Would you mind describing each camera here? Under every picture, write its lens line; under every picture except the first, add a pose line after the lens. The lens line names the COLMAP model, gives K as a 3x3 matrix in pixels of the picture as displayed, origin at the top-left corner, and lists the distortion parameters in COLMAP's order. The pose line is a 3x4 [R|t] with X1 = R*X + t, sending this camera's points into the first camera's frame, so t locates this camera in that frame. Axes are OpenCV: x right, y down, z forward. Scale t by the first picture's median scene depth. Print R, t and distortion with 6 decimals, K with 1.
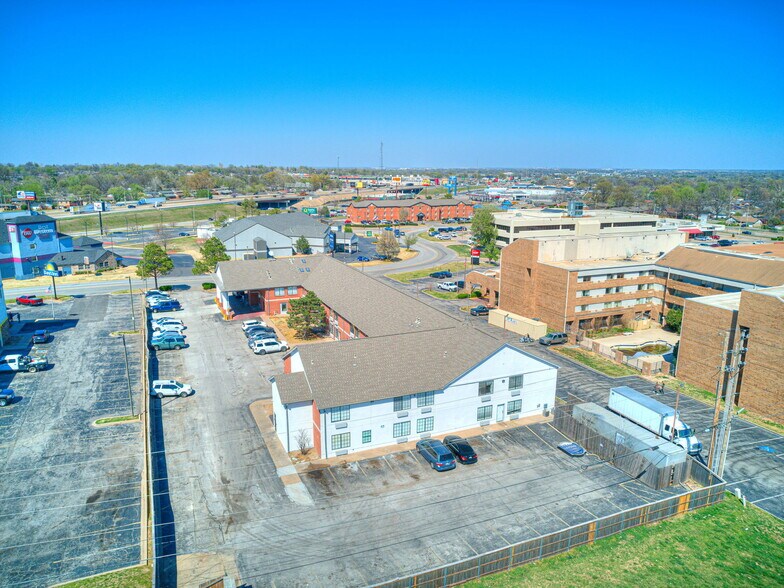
lens RADIAL K [[562.0, 0, 394.0], [0, 562.0, 293.0], [0, 0, 1]] dist [-0.069367, 0.054578]
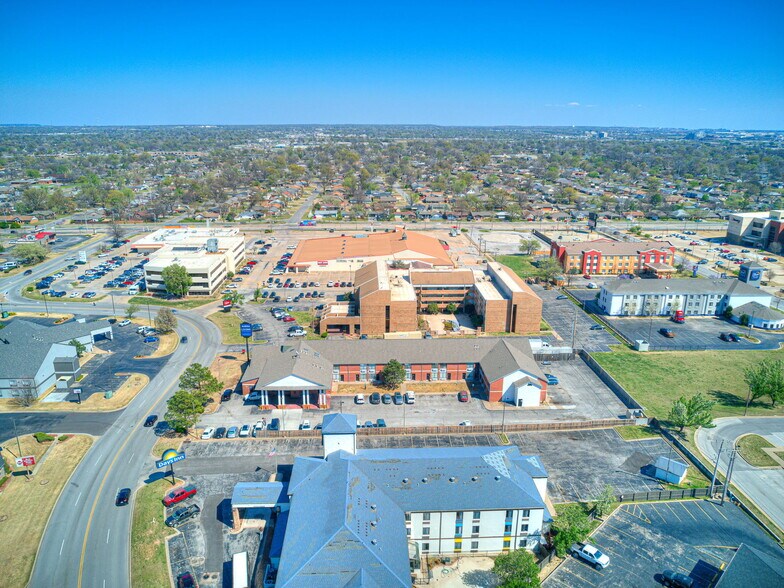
lens RADIAL K [[562.0, 0, 392.4], [0, 562.0, 293.0], [0, 0, 1]] dist [-0.069367, 0.054578]
pose [[0.360137, -0.274919, 0.891471, -1.423271], [0.200765, 0.956041, 0.213727, -0.493020], [-0.911040, 0.102005, 0.399500, 0.298209]]
